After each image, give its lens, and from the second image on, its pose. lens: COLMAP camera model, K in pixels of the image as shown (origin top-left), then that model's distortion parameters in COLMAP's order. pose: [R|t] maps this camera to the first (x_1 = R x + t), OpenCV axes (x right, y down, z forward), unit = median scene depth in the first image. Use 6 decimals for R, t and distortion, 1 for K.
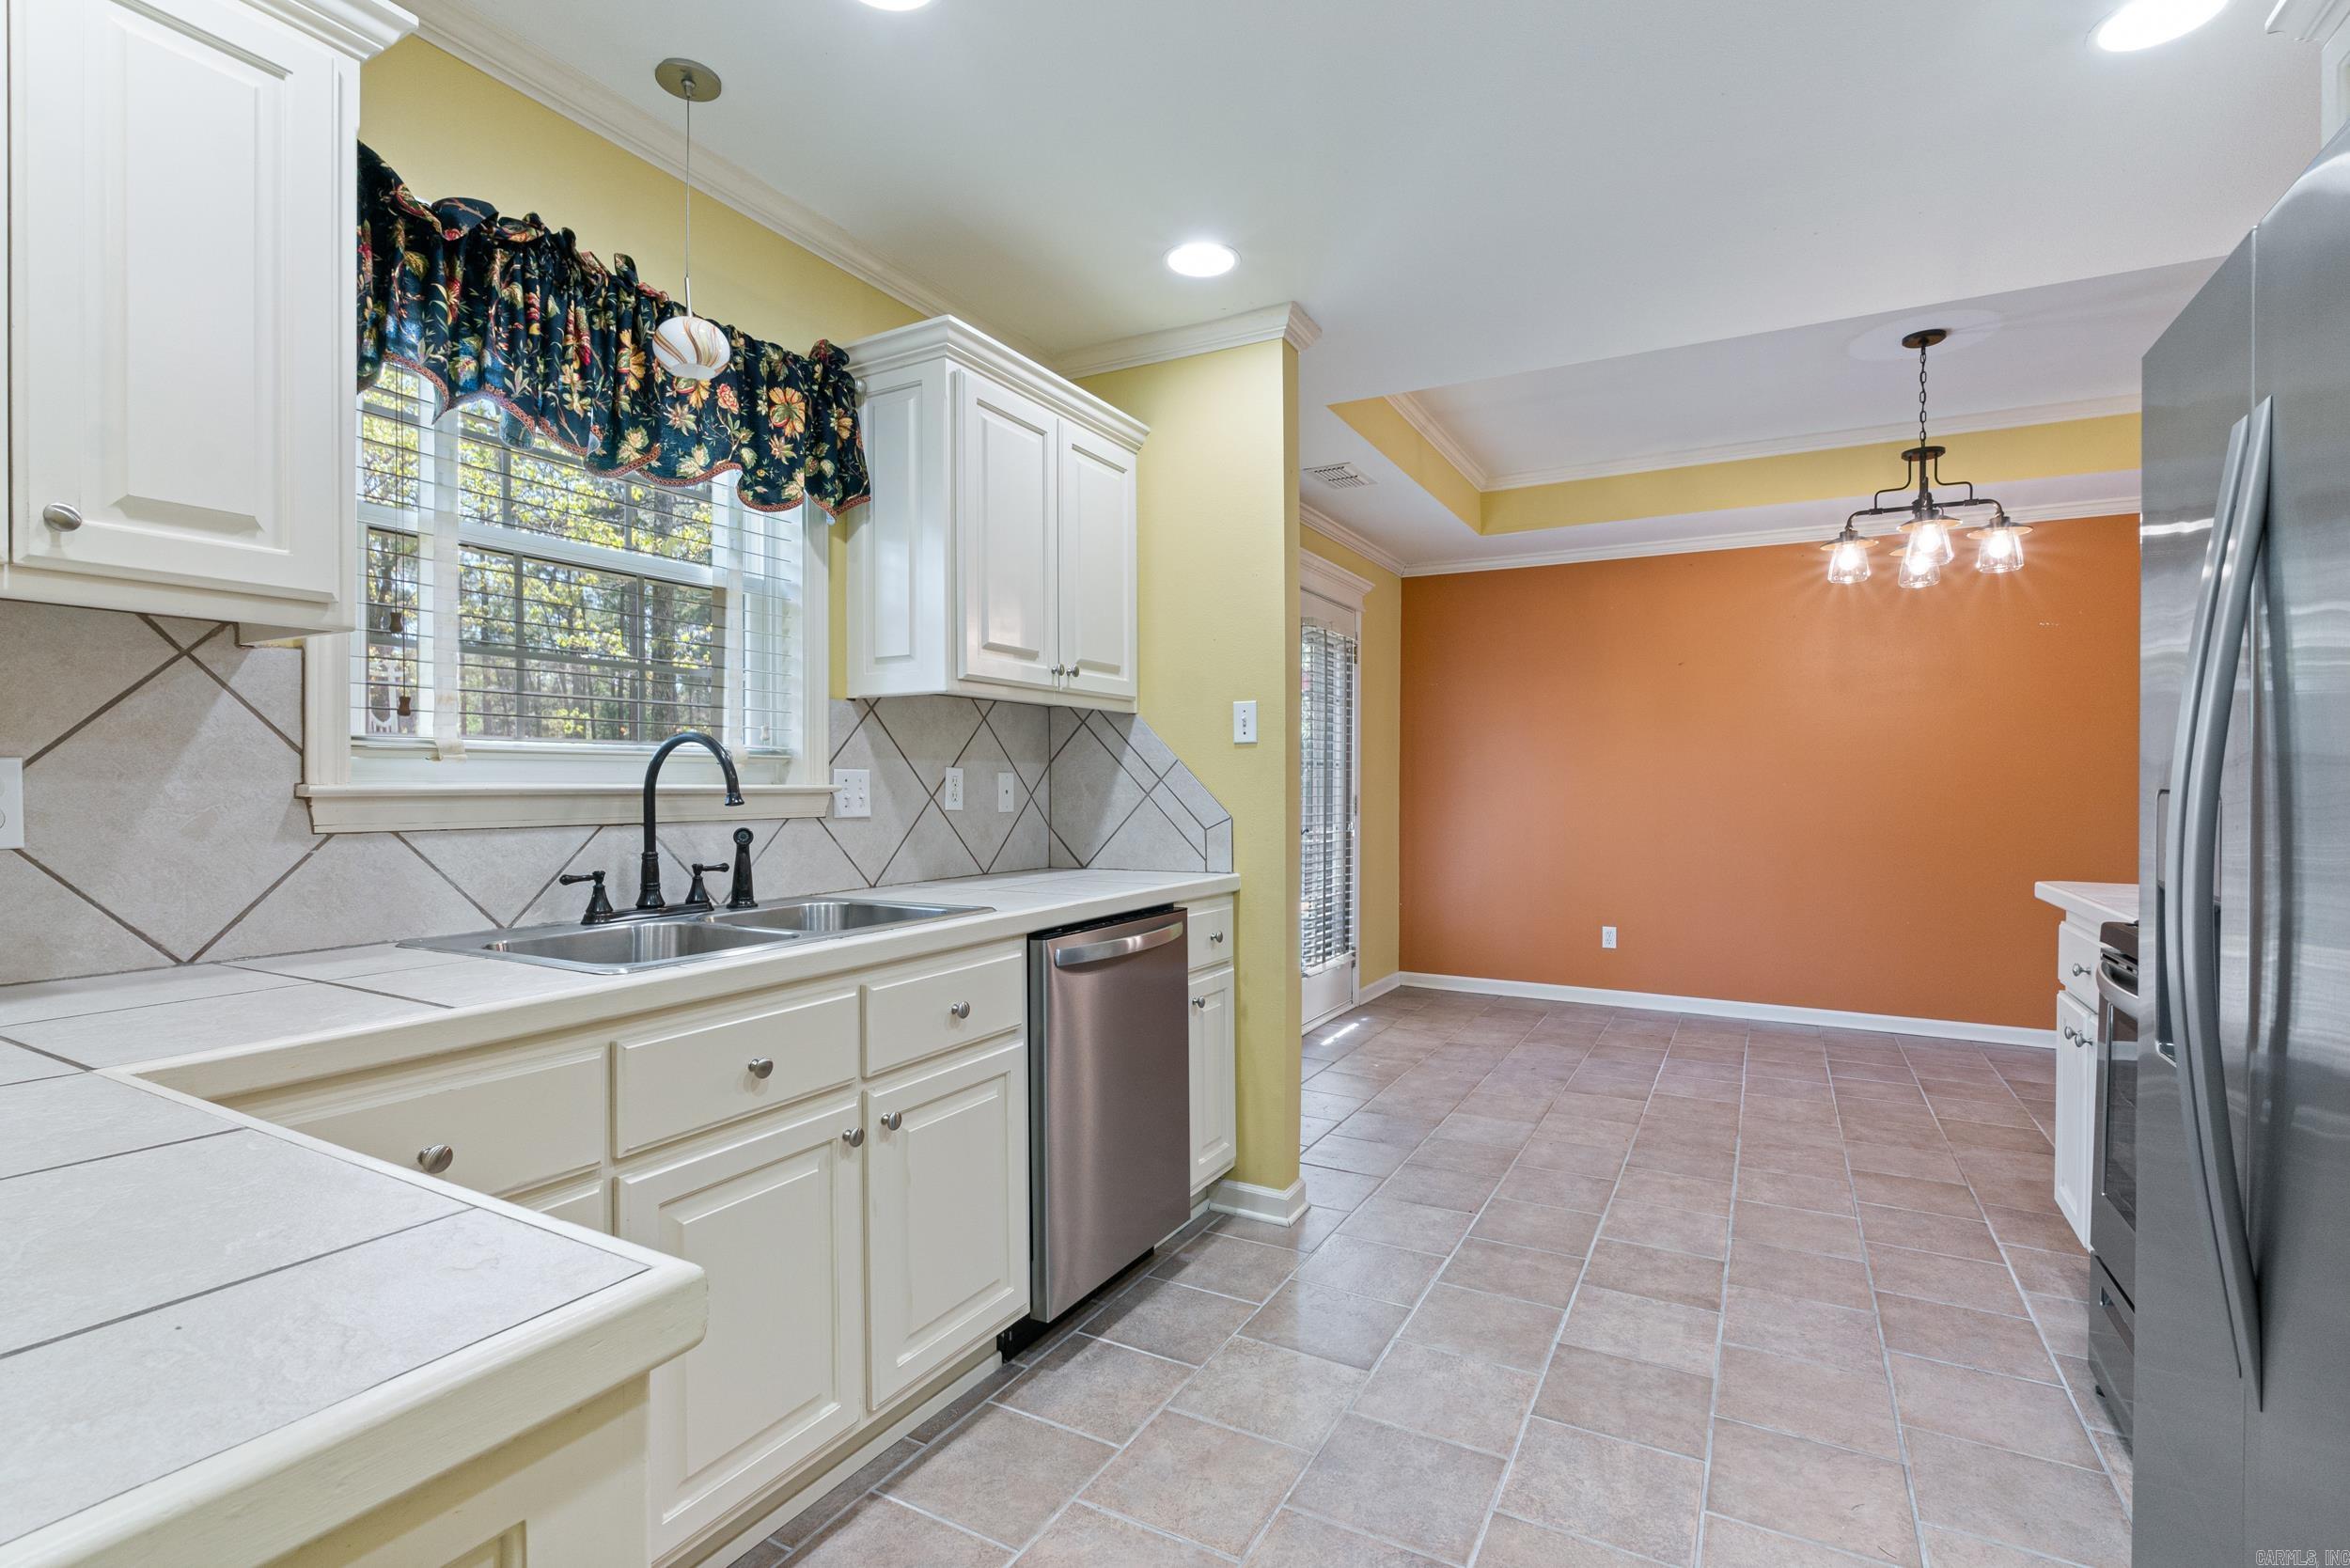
lens RADIAL K [[1083.8, 0, 1164.3], [0, 1083.8, 789.3], [0, 0, 1]] dist [-0.006454, 0.000019]
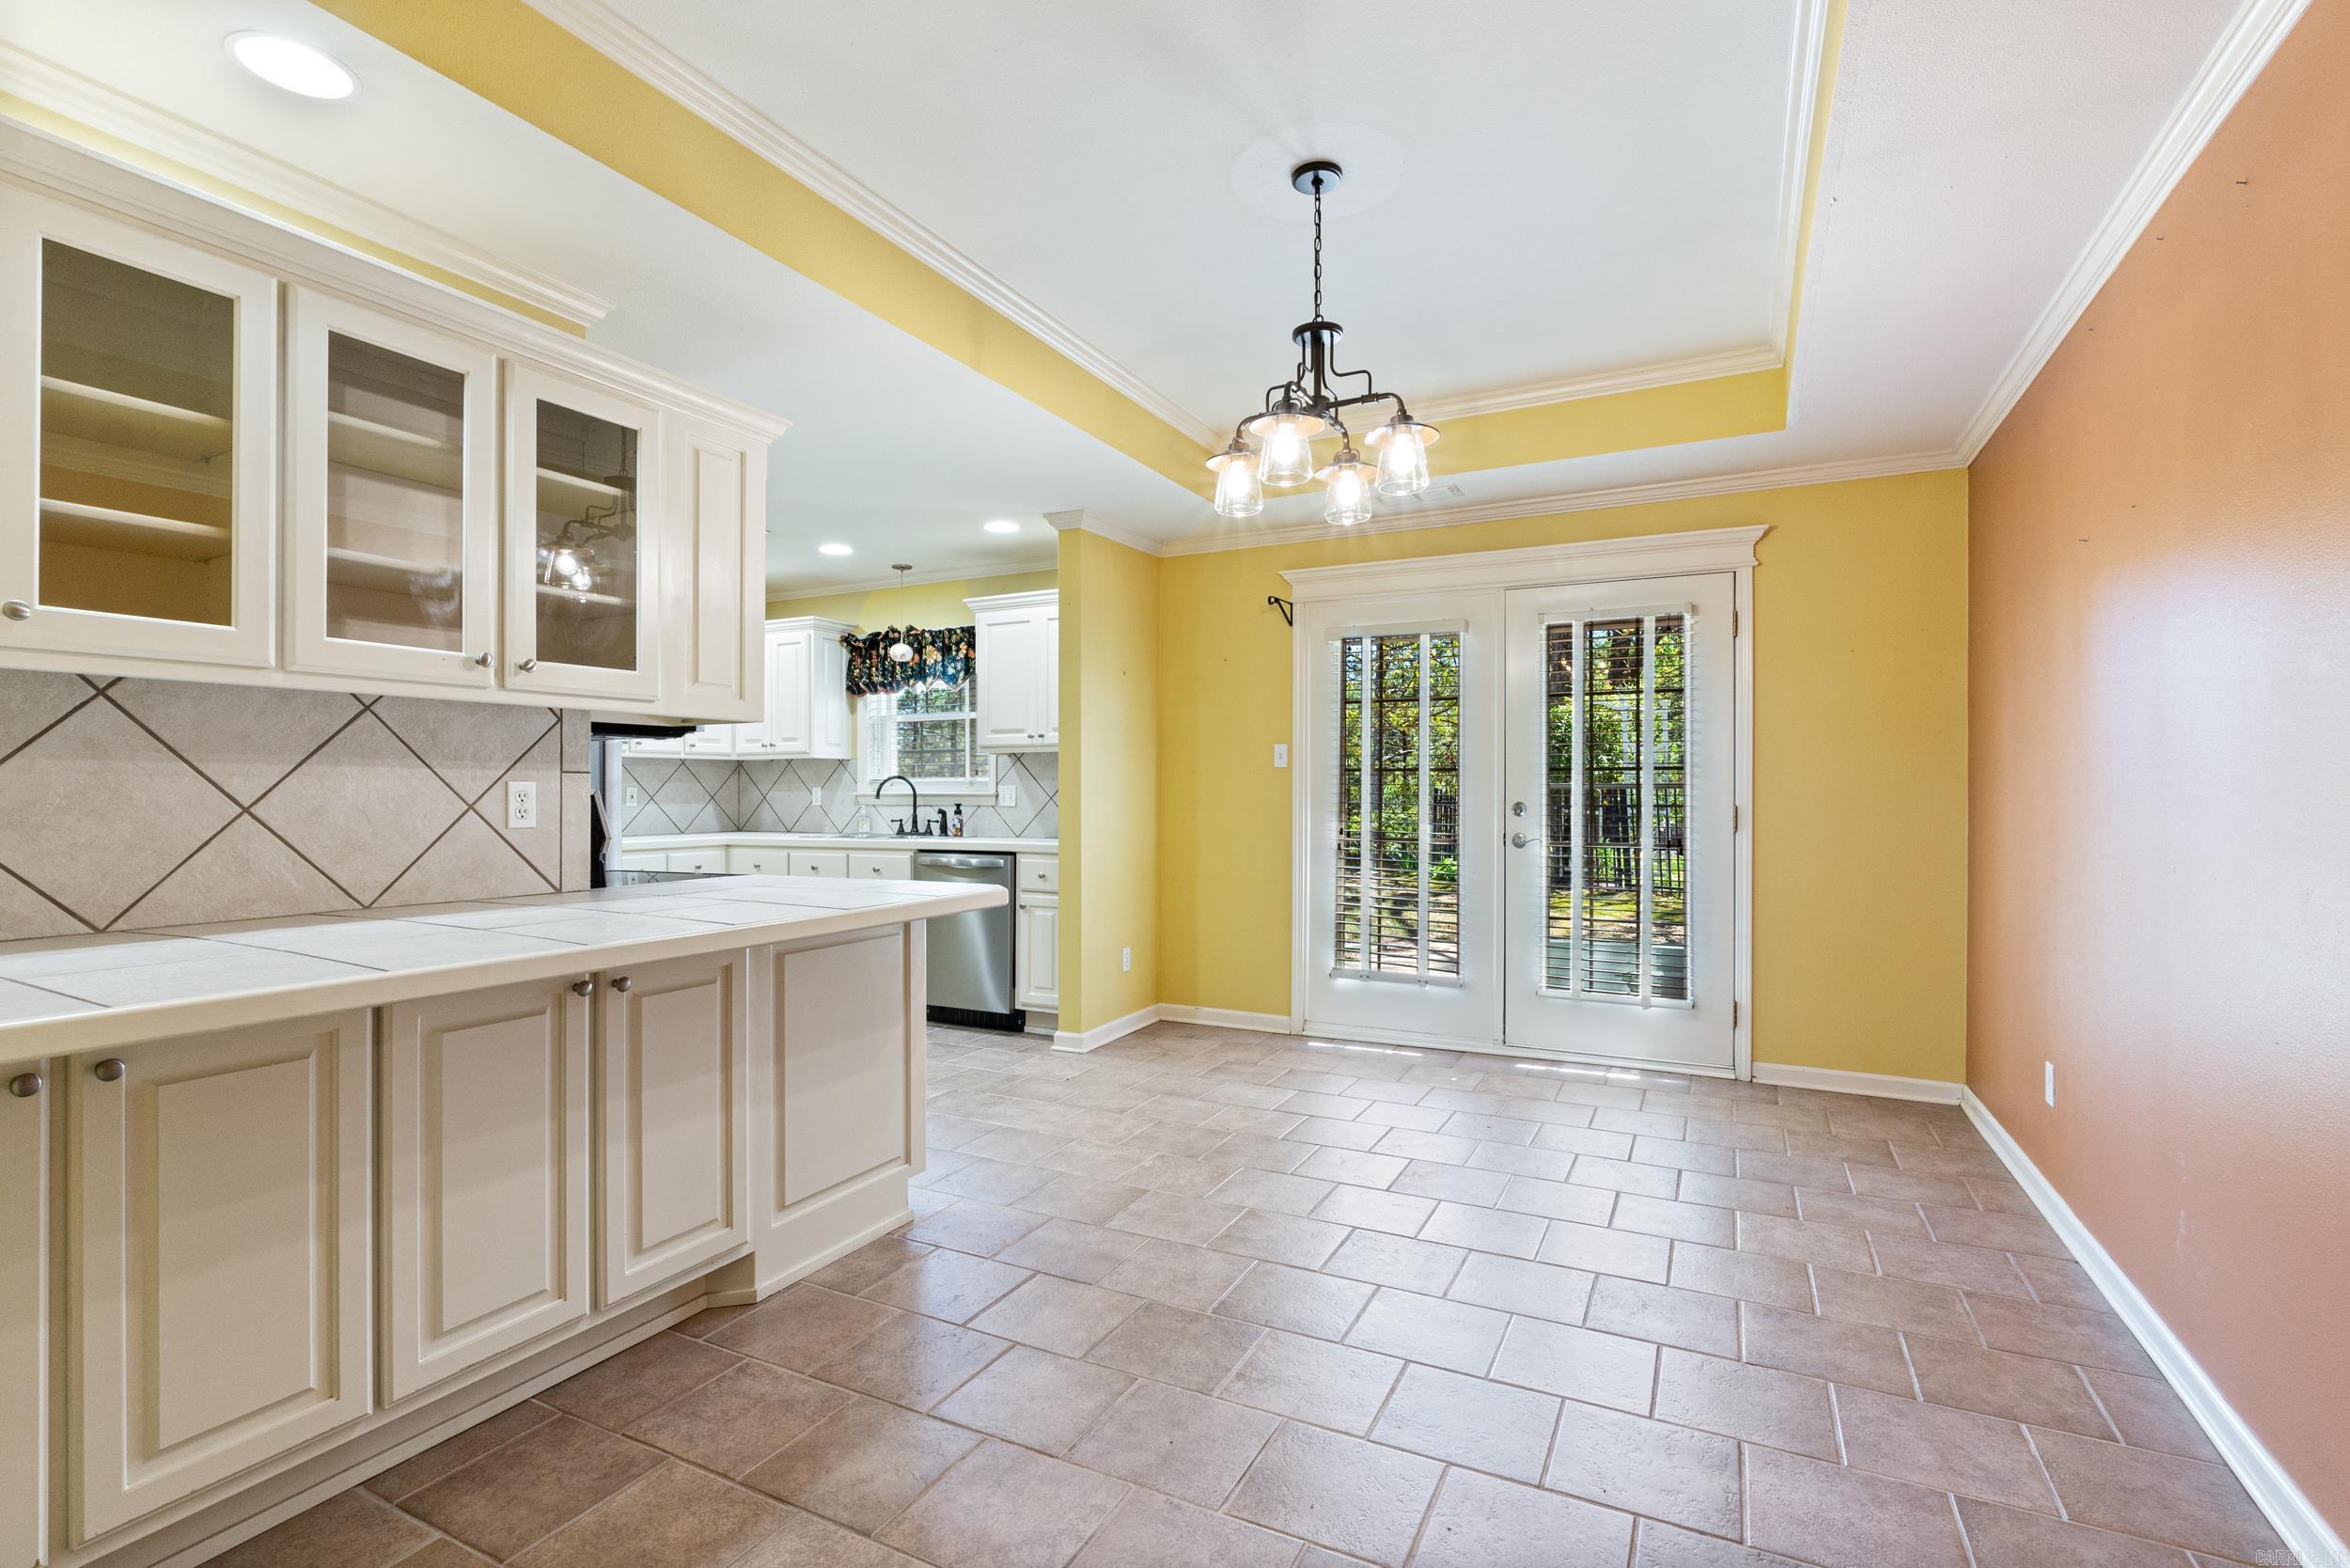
lens RADIAL K [[1083.8, 0, 1170.9], [0, 1083.8, 787.5], [0, 0, 1]] dist [-0.006454, 0.000019]
pose [[0.035394, -0.007942, -0.999342, 2.518200], [-0.004958, 0.999955, -0.008122, 0.003370], [0.999361, 0.005242, 0.035353, 1.545482]]
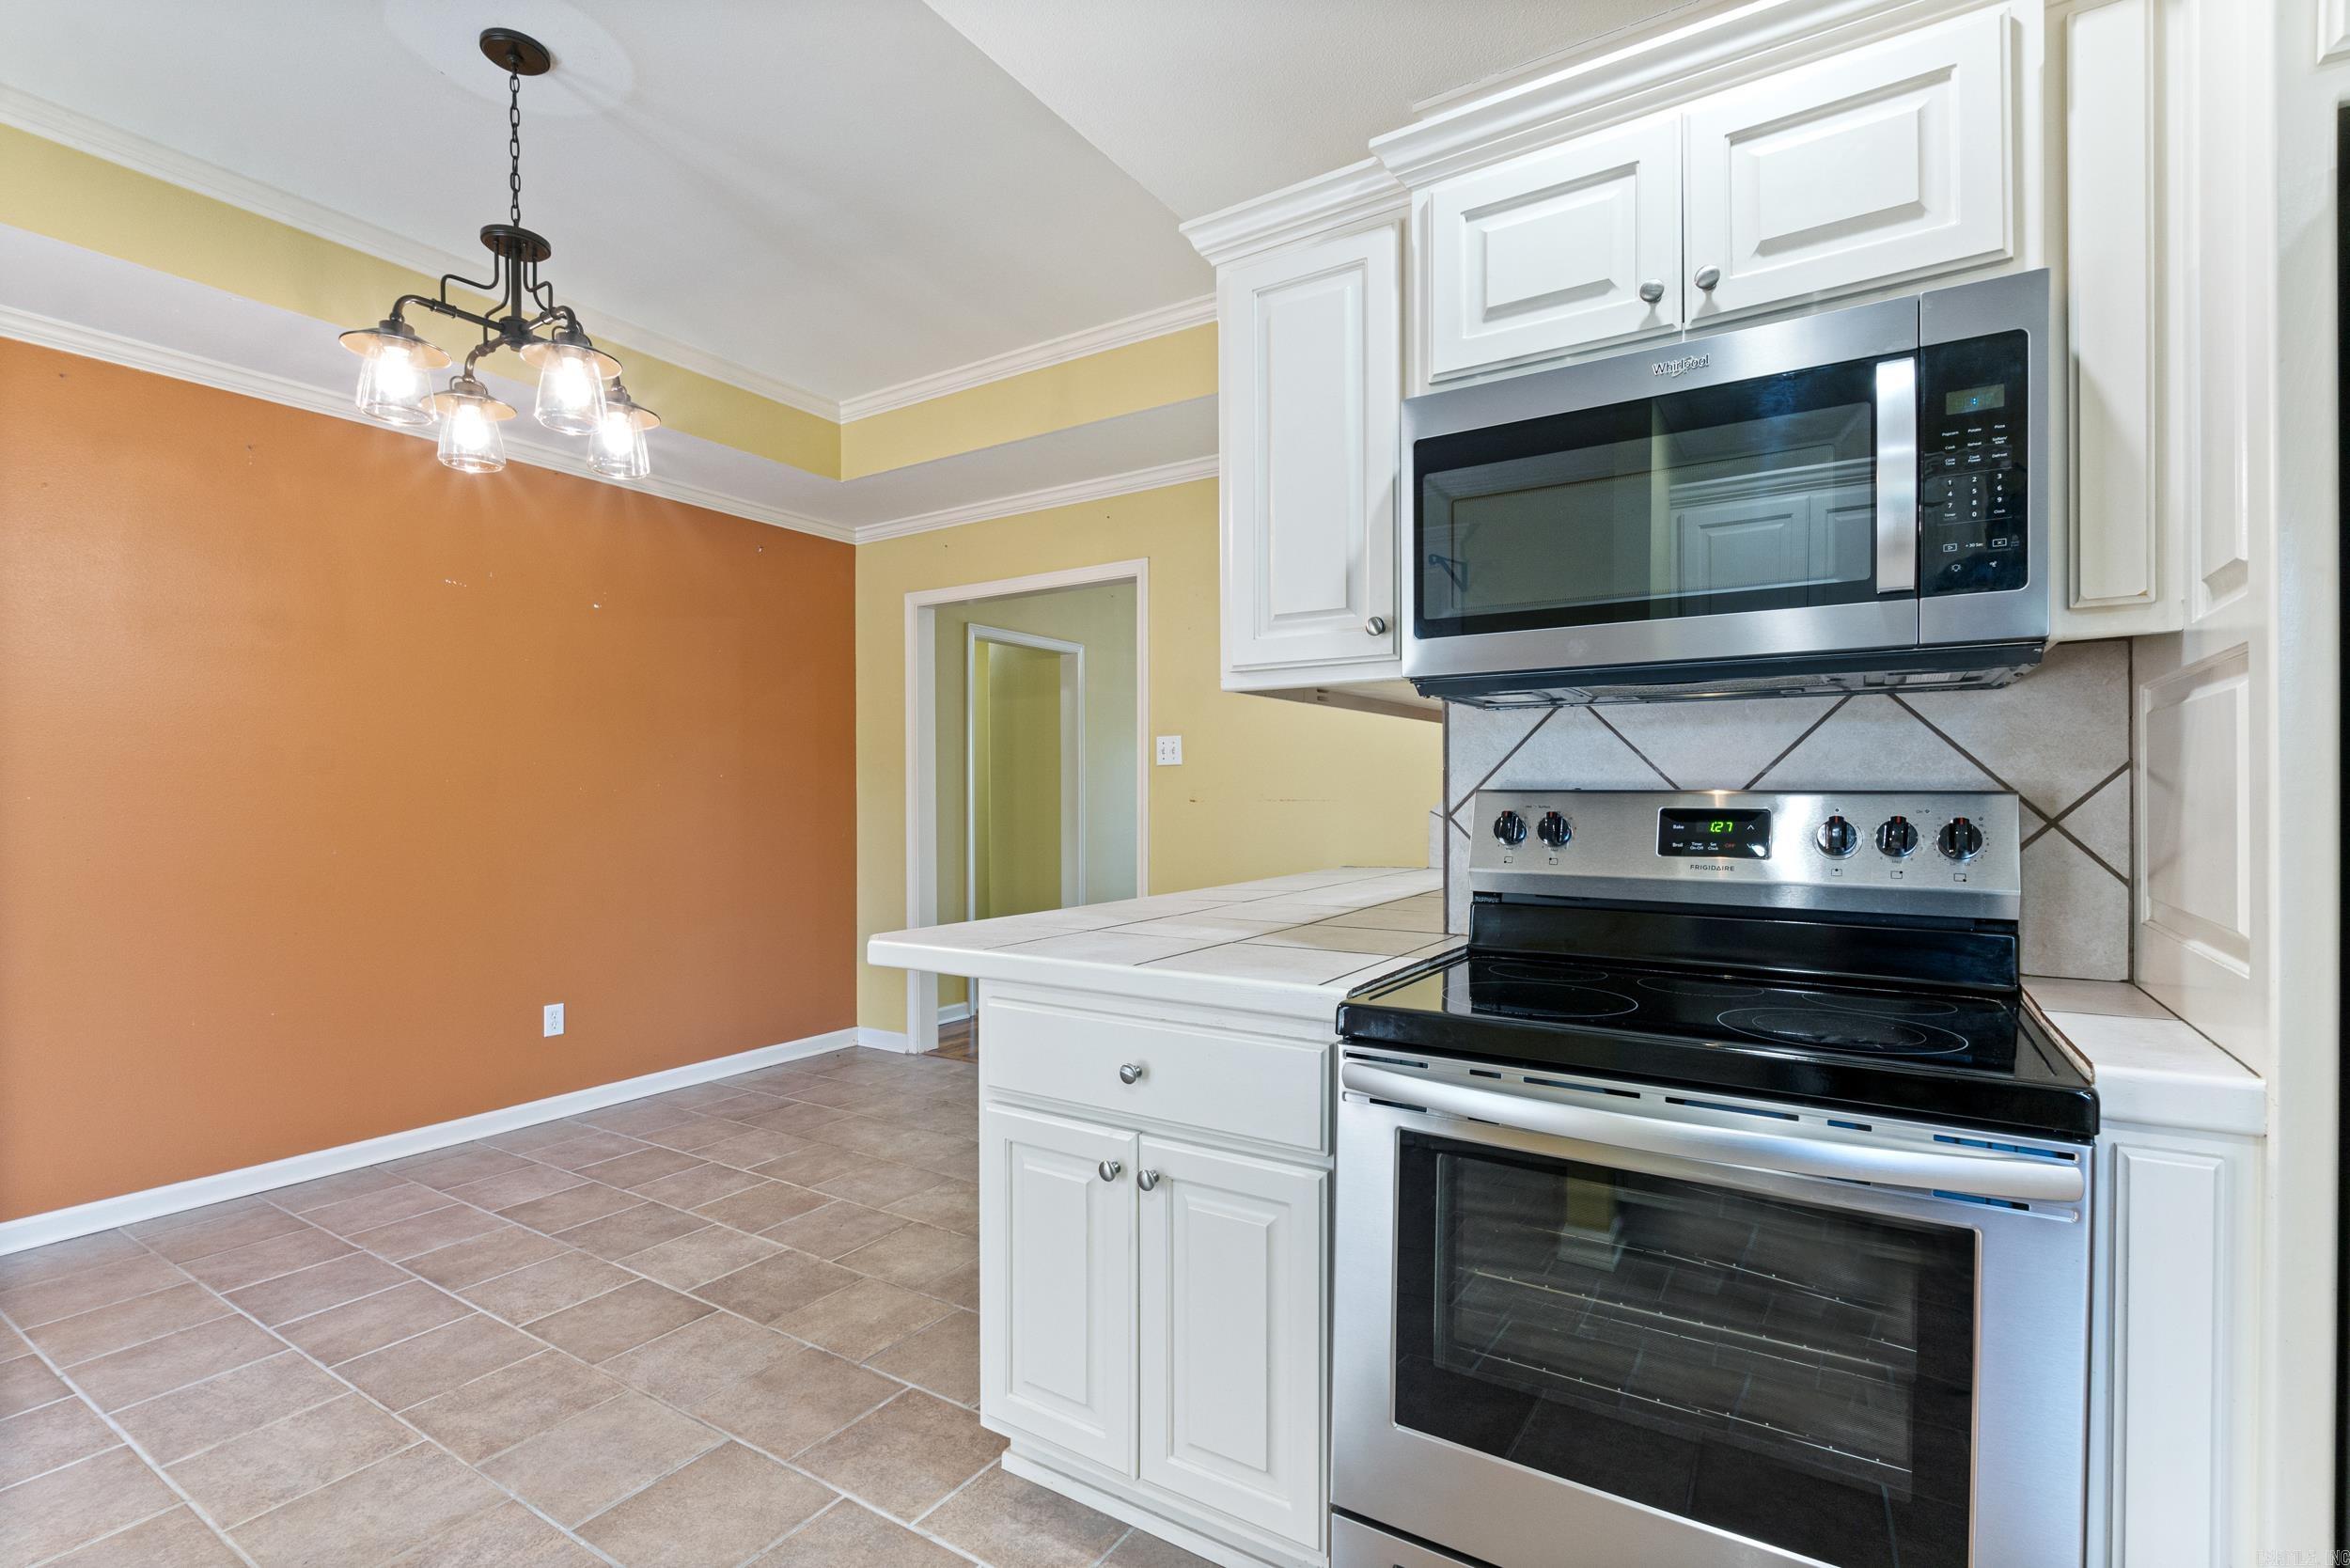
lens RADIAL K [[1083.8, 0, 1167.9], [0, 1083.8, 805.4], [0, 0, 1]] dist [-0.006454, 0.000019]
pose [[0.060346, -0.015552, 0.998056, 0.214682], [0.011047, 0.999828, 0.014912, -0.006974], [-0.998116, 0.010125, 0.060508, 1.065342]]
